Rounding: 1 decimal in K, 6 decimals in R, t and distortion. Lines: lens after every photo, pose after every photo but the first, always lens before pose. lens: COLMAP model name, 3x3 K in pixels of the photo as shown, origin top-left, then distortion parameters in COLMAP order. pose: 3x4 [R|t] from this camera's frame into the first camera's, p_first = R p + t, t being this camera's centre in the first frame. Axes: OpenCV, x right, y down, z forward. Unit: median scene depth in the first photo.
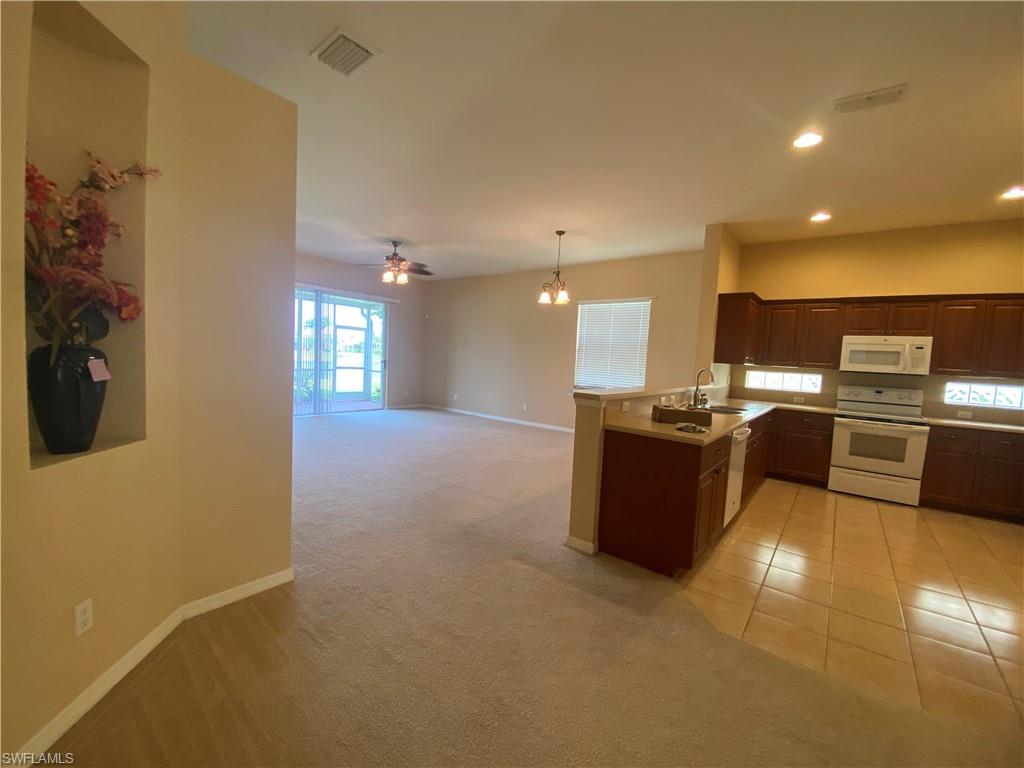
lens RADIAL K [[417.8, 0, 514.8], [0, 417.8, 381.6], [0, 0, 1]] dist [0.022913, -0.018053]
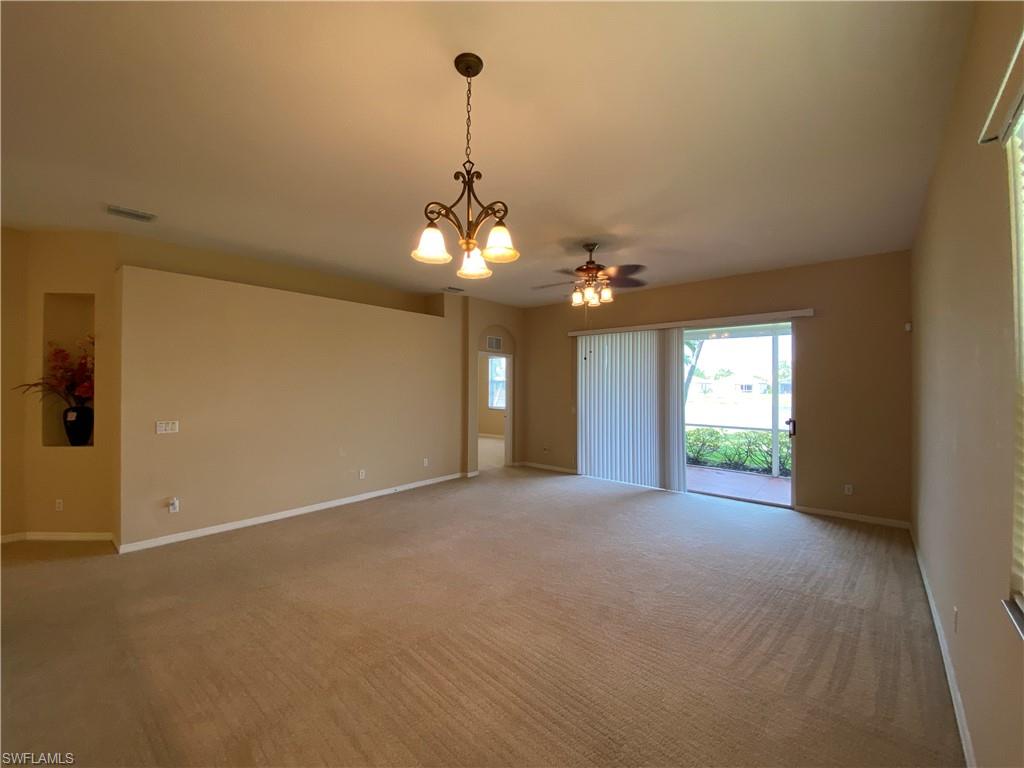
lens RADIAL K [[417.8, 0, 514.8], [0, 417.8, 381.6], [0, 0, 1]] dist [0.022913, -0.018053]
pose [[-0.030468, -0.057596, -0.997875, 0.365149], [-0.066195, 0.996263, -0.055482, -0.065101], [0.997341, 0.064364, -0.034167, 0.880045]]
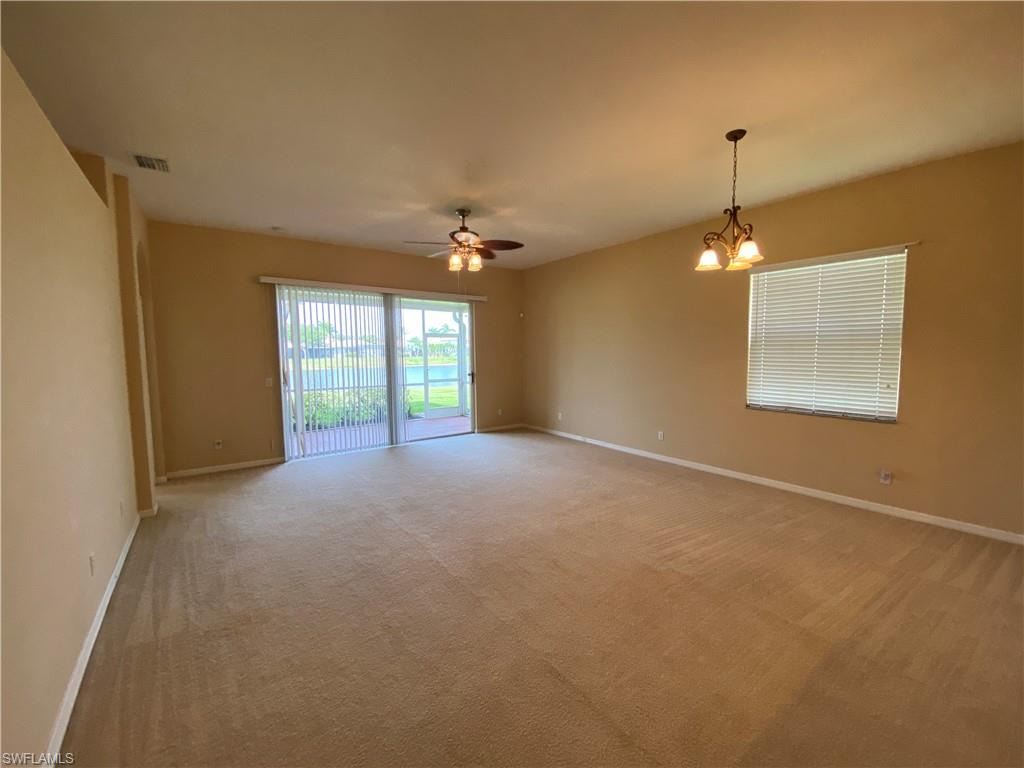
lens RADIAL K [[417.8, 0, 514.8], [0, 417.8, 381.6], [0, 0, 1]] dist [0.022913, -0.018053]
pose [[0.964825, -0.037485, -0.260207, -0.028670], [0.038992, 0.999239, 0.000629, -0.044611], [0.259986, -0.010753, 0.965553, 0.339233]]
